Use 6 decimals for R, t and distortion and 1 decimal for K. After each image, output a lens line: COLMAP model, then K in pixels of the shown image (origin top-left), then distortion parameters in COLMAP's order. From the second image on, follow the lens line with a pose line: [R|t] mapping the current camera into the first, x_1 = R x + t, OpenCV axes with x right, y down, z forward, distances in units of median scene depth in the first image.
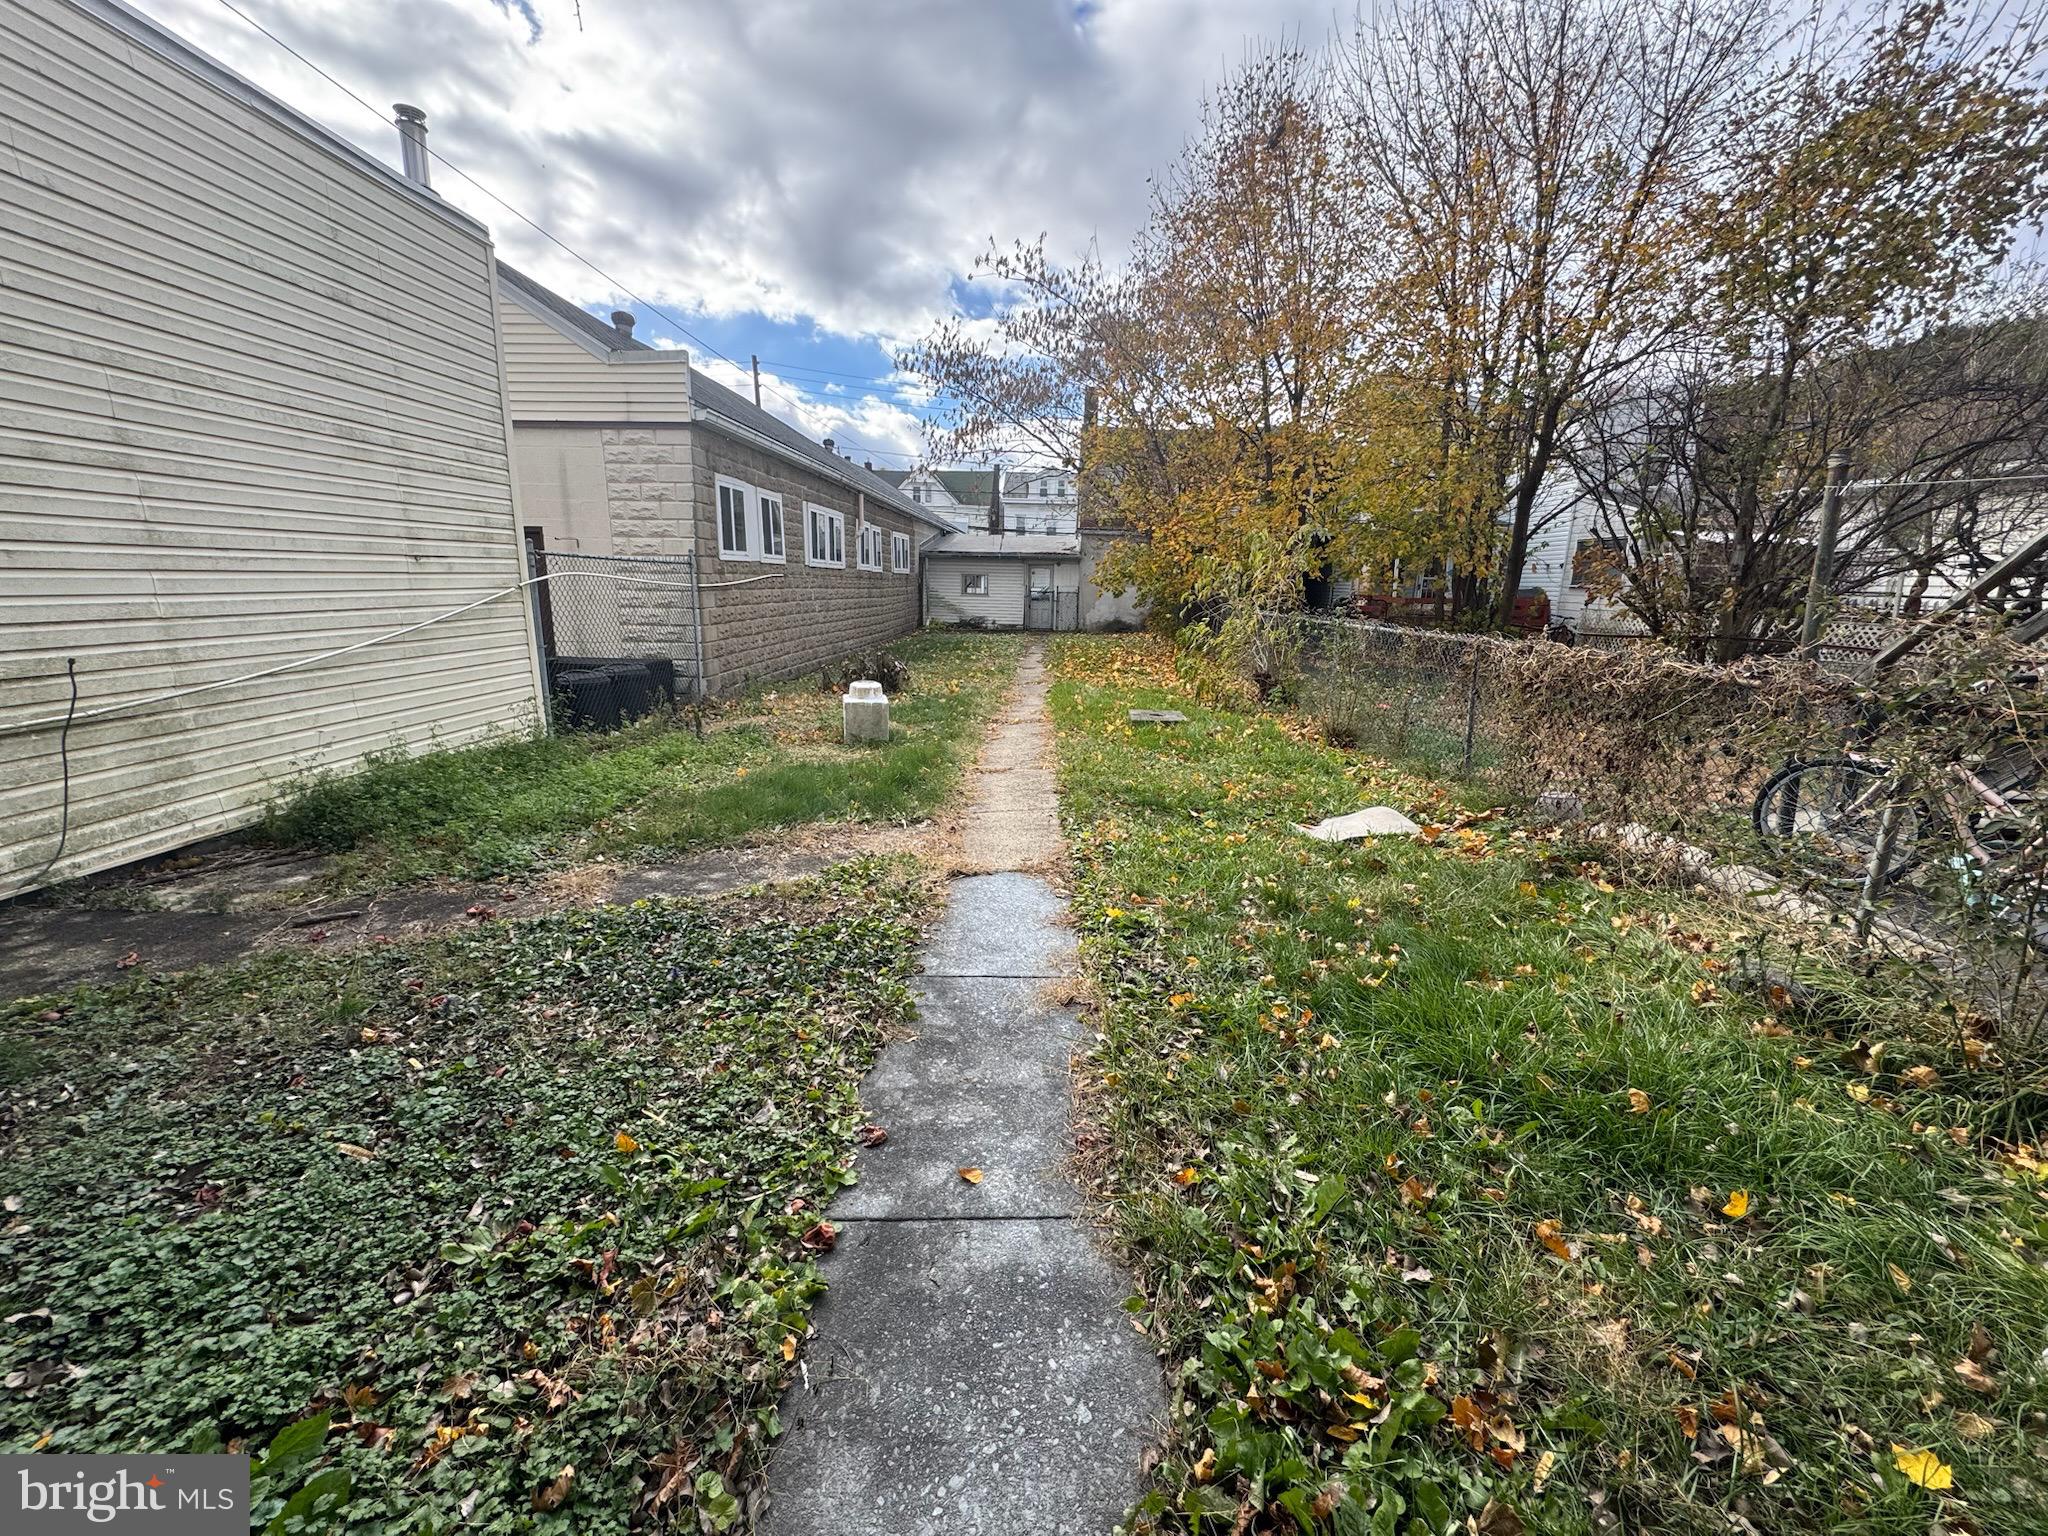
lens RADIAL K [[818.3, 0, 1024.0], [0, 818.3, 768.0], [0, 0, 1]] dist [-0.002040, -0.000195]
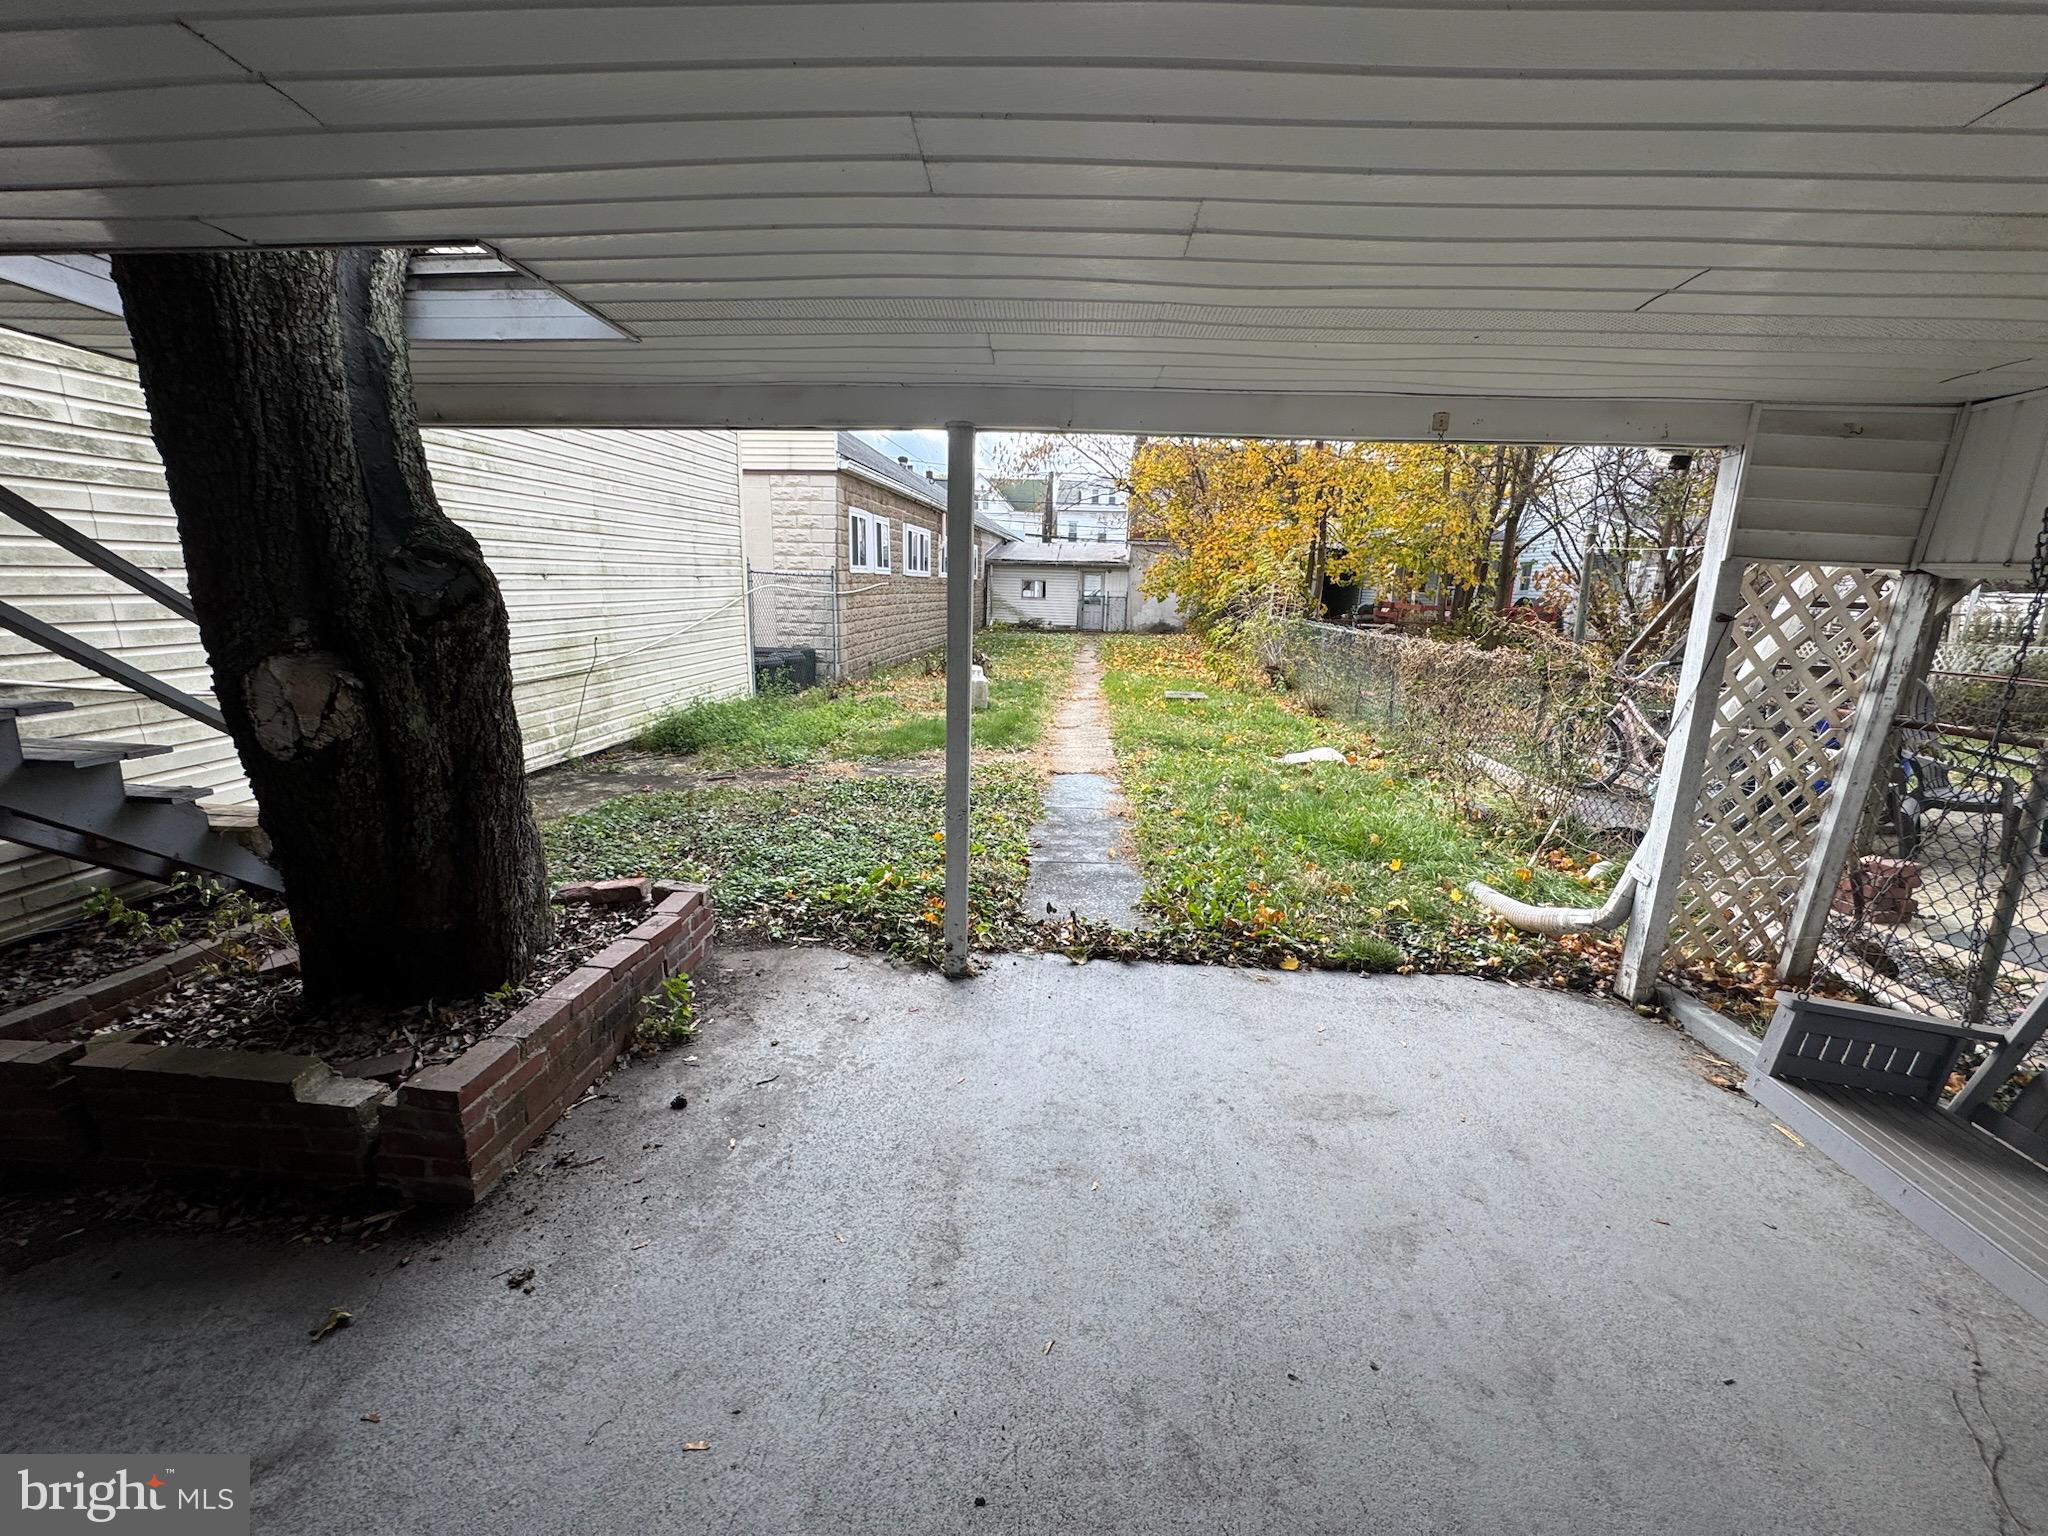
lens RADIAL K [[818.3, 0, 1024.0], [0, 818.3, 768.0], [0, 0, 1]] dist [-0.002040, -0.000195]
pose [[0.998355, 0.020036, -0.053727, -0.022428], [-0.020091, 0.999798, -0.000481, 0.053880], [0.053706, 0.001559, 0.998556, -0.302058]]
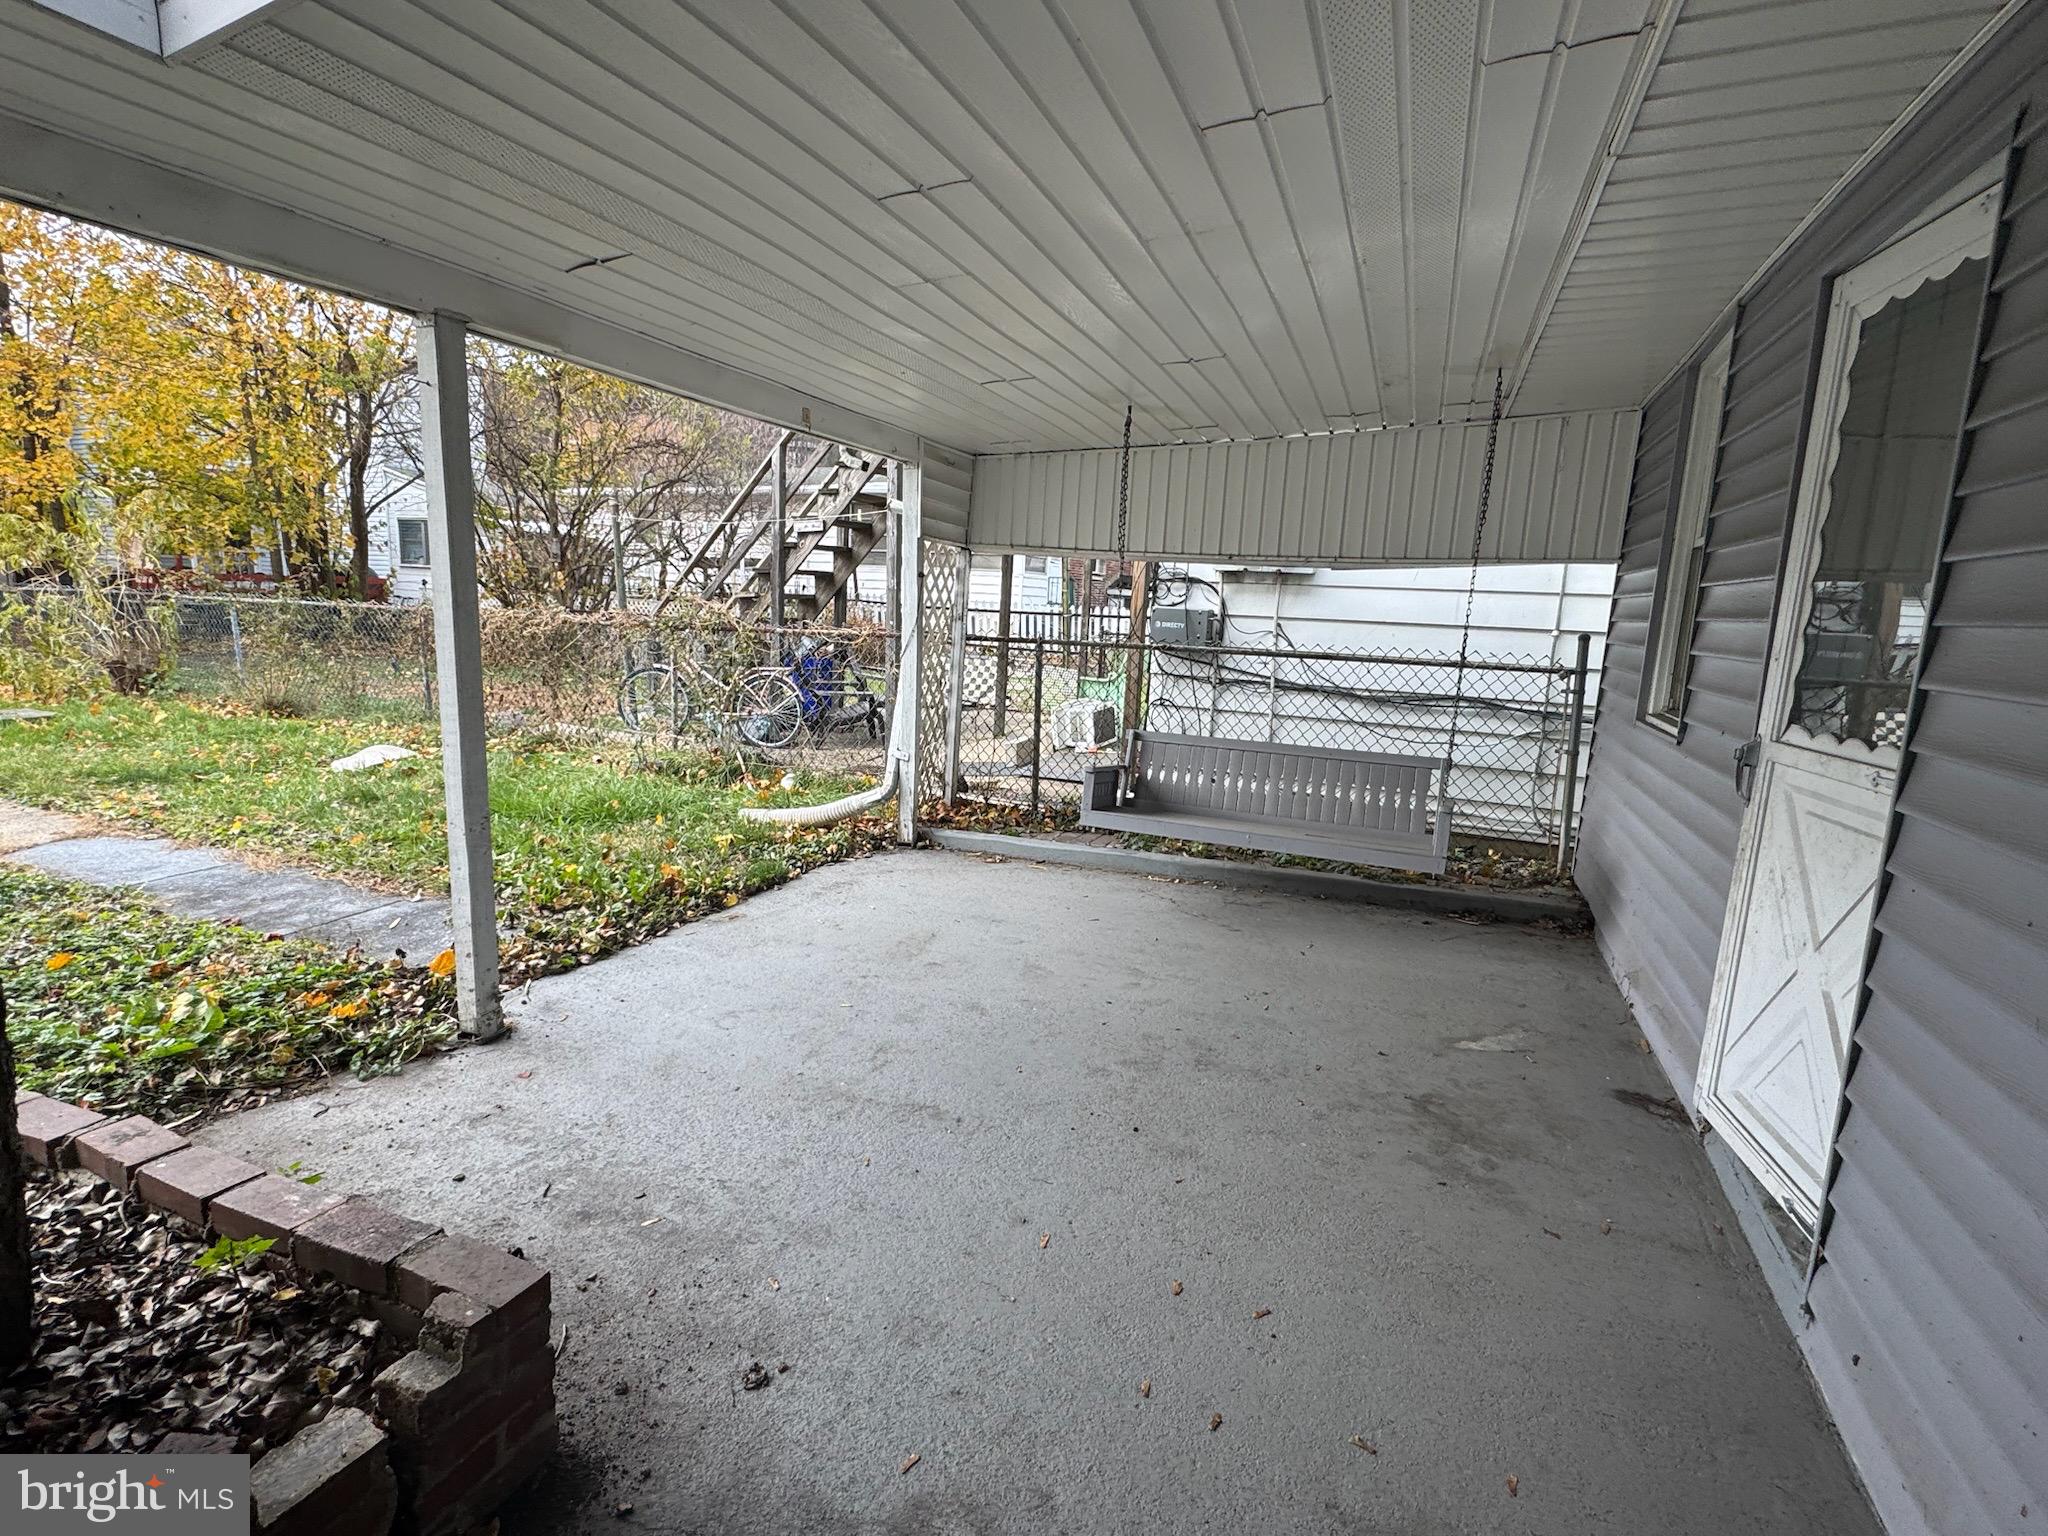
lens RADIAL K [[959.7, 0, 1024.0], [0, 959.7, 768.0], [0, 0, 1]] dist [-0.001153, -0.000018]
pose [[0.388038, -0.163157, 0.907087, -0.269690], [0.171485, 0.979801, 0.102878, 0.054491], [-0.905549, 0.115631, 0.408178, -0.248766]]
